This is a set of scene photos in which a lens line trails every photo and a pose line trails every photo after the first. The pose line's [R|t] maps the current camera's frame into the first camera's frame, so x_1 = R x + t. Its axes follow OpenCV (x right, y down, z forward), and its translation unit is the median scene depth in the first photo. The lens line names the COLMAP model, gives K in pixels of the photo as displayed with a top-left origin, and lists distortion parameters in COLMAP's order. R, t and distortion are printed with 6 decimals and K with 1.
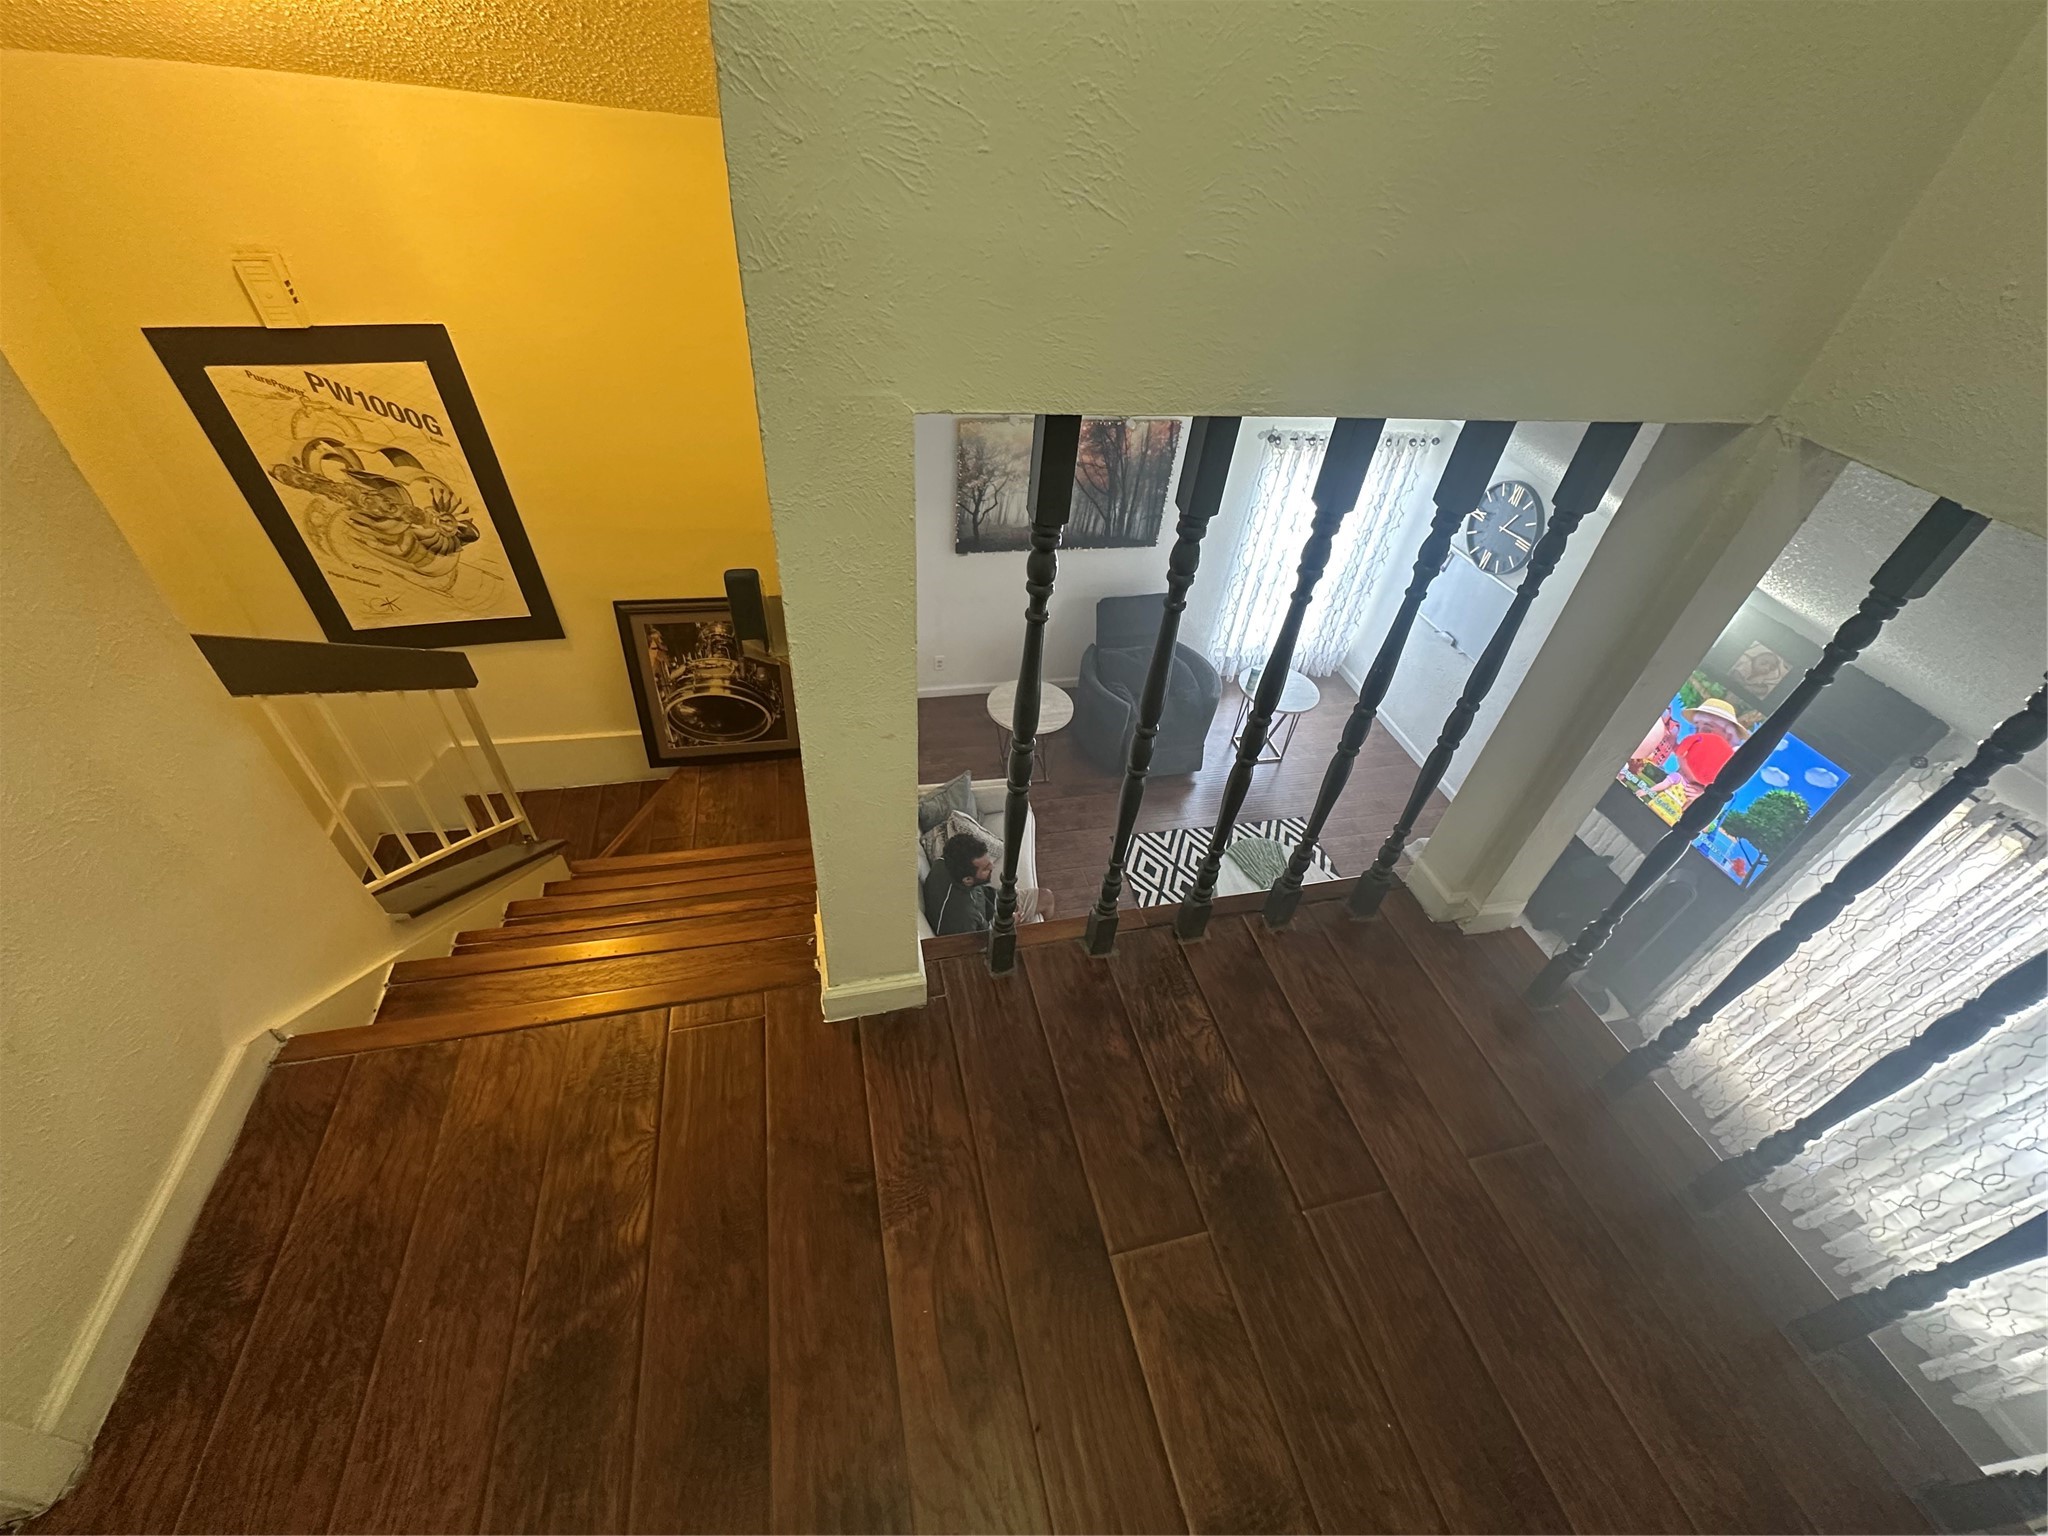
lens RADIAL K [[810.2, 0, 1032.6], [0, 810.2, 776.7], [0, 0, 1]] dist [-0.002012, 0.000351]
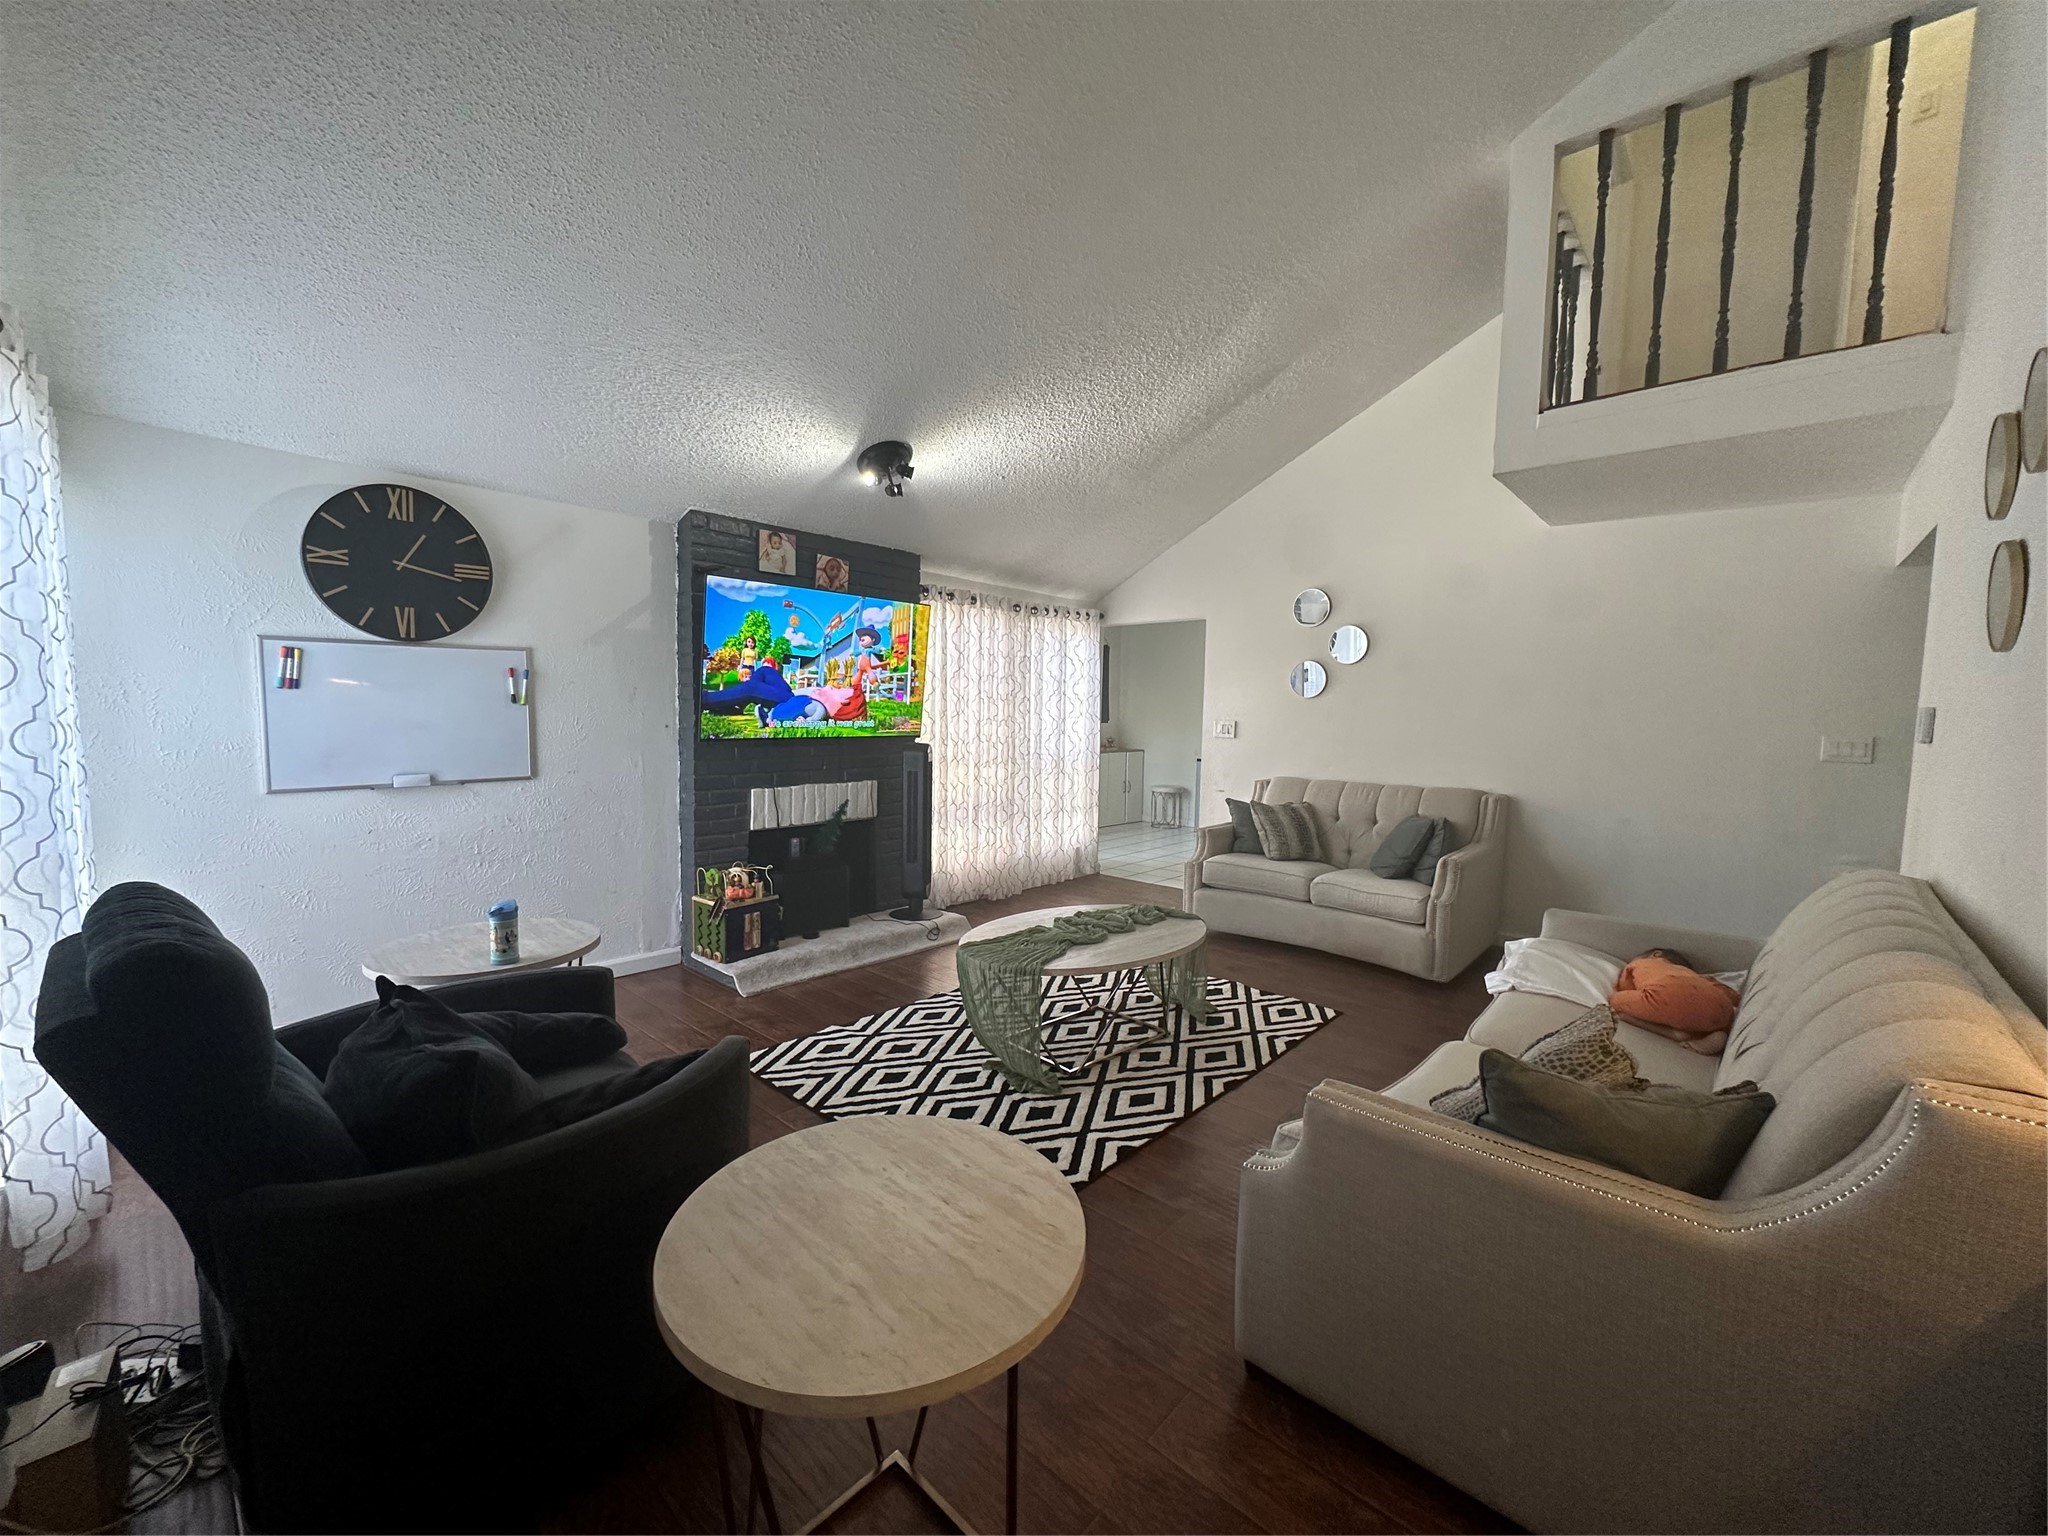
lens RADIAL K [[810.2, 0, 1028.9], [0, 810.2, 773.3], [0, 0, 1]] dist [-0.002012, 0.000351]
pose [[-0.555719, -0.168121, 0.814194, -0.217828], [0.498874, 0.715992, 0.488345, -0.313440], [-0.665057, 0.677563, -0.314019, 1.188937]]
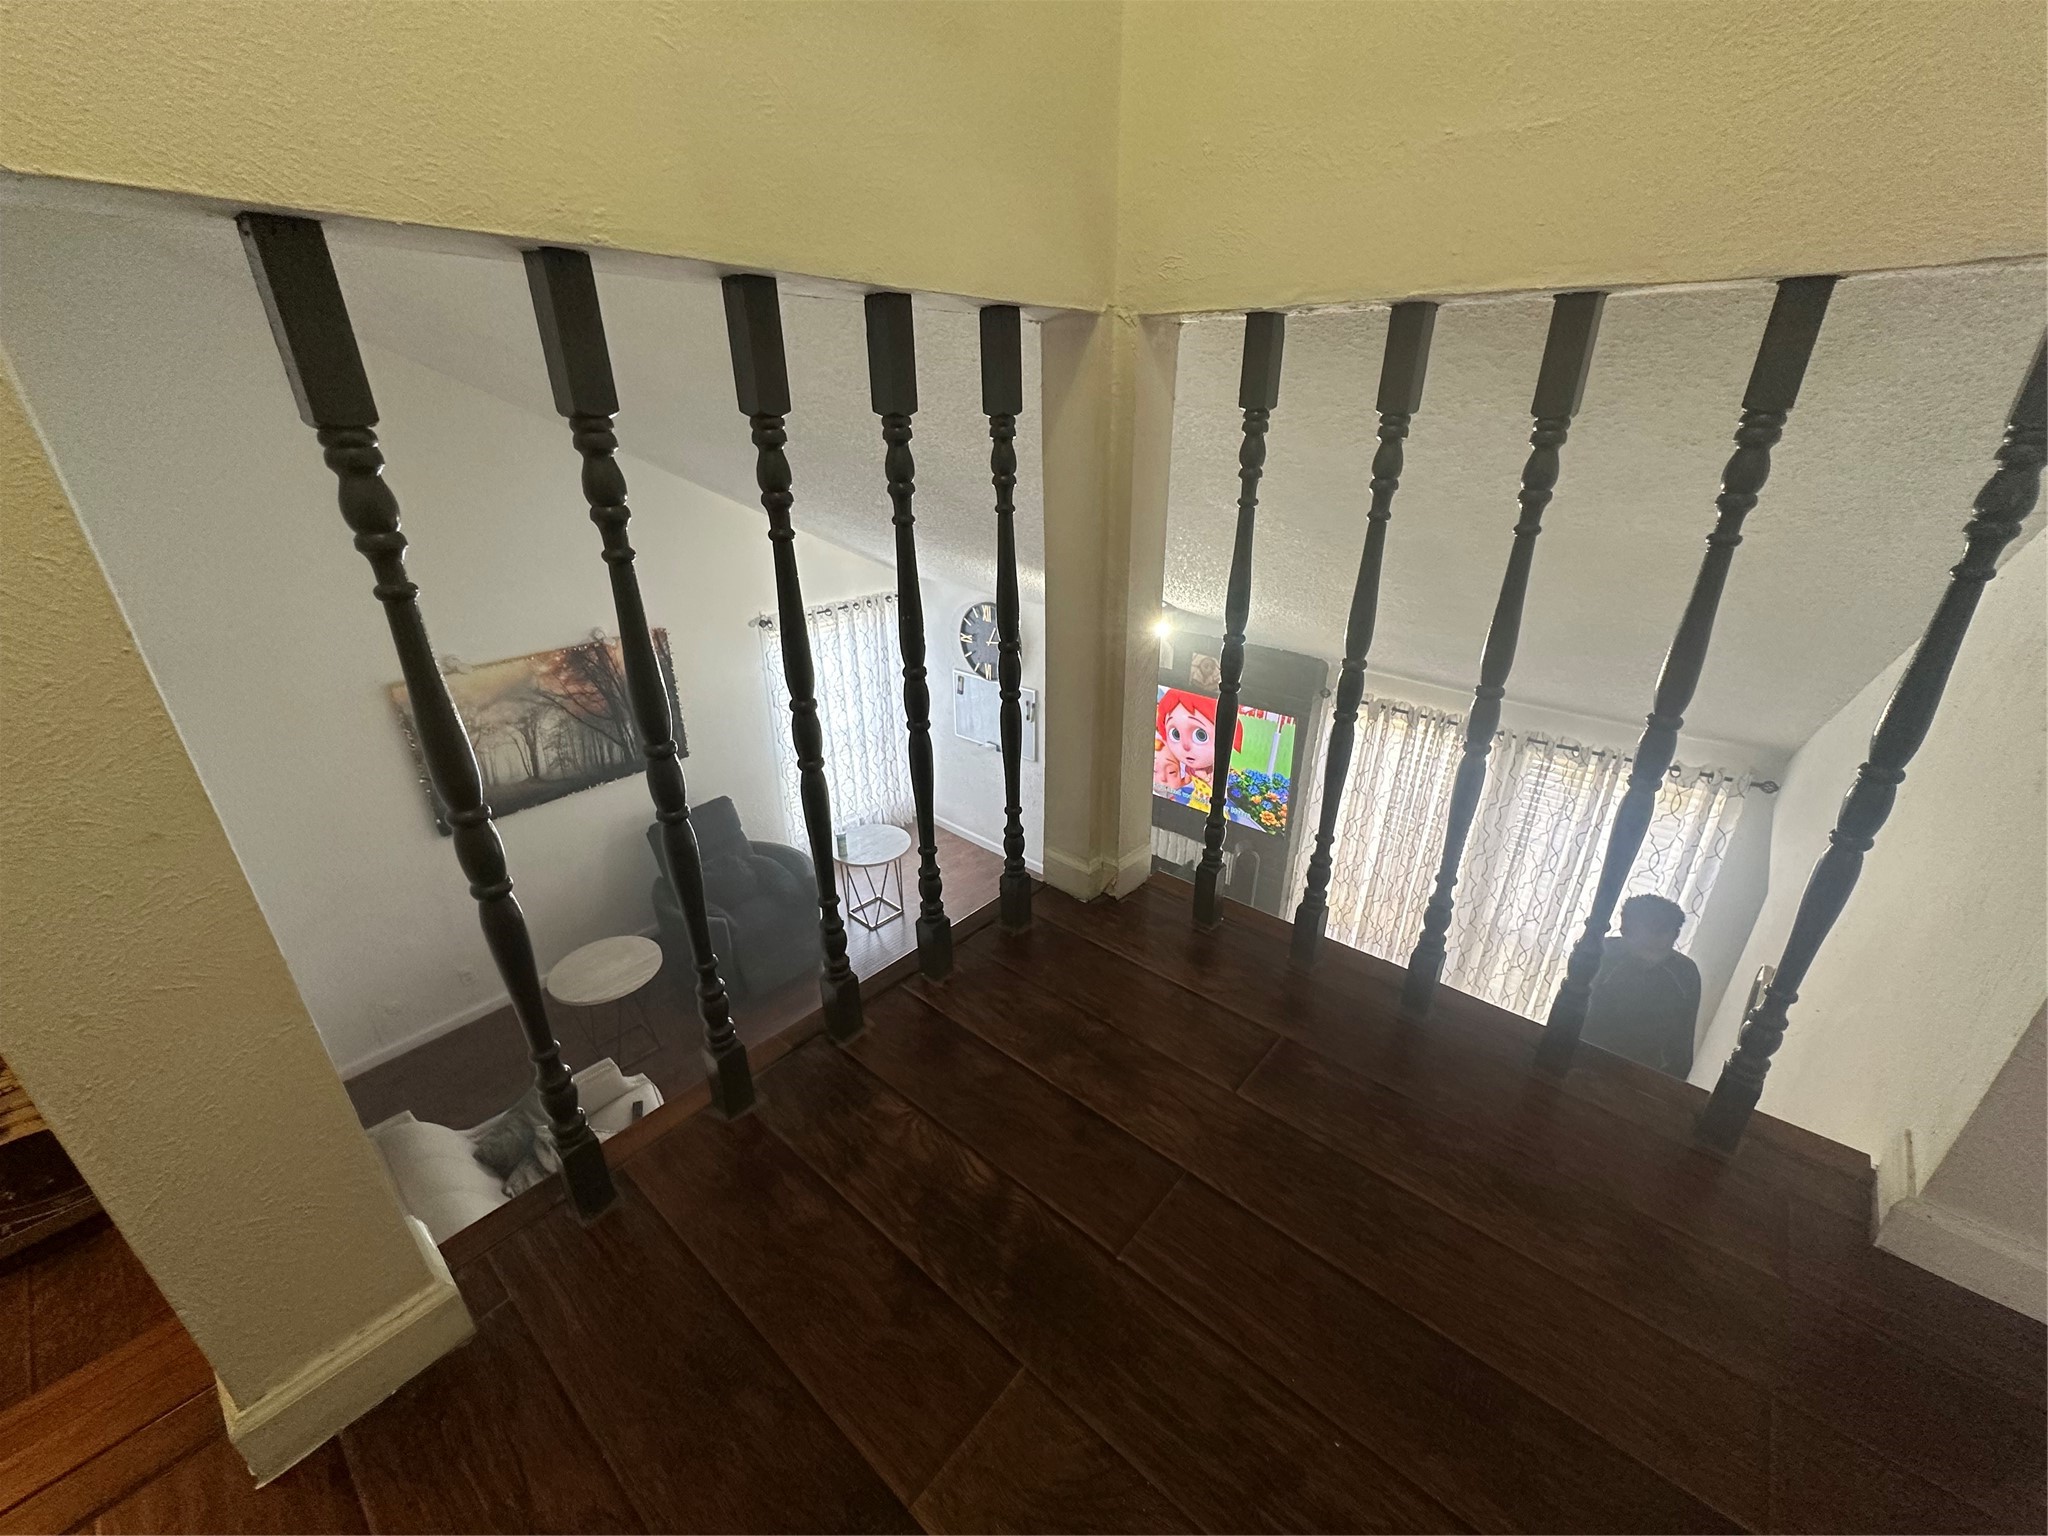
lens RADIAL K [[810.2, 0, 1026.9], [0, 810.2, 775.4], [0, 0, 1]] dist [-0.002012, 0.000351]
pose [[0.814047, -0.321739, 0.483540, 0.013418], [0.437824, 0.886978, -0.146904, 0.060371], [-0.381624, 0.331292, 0.862907, 0.066777]]
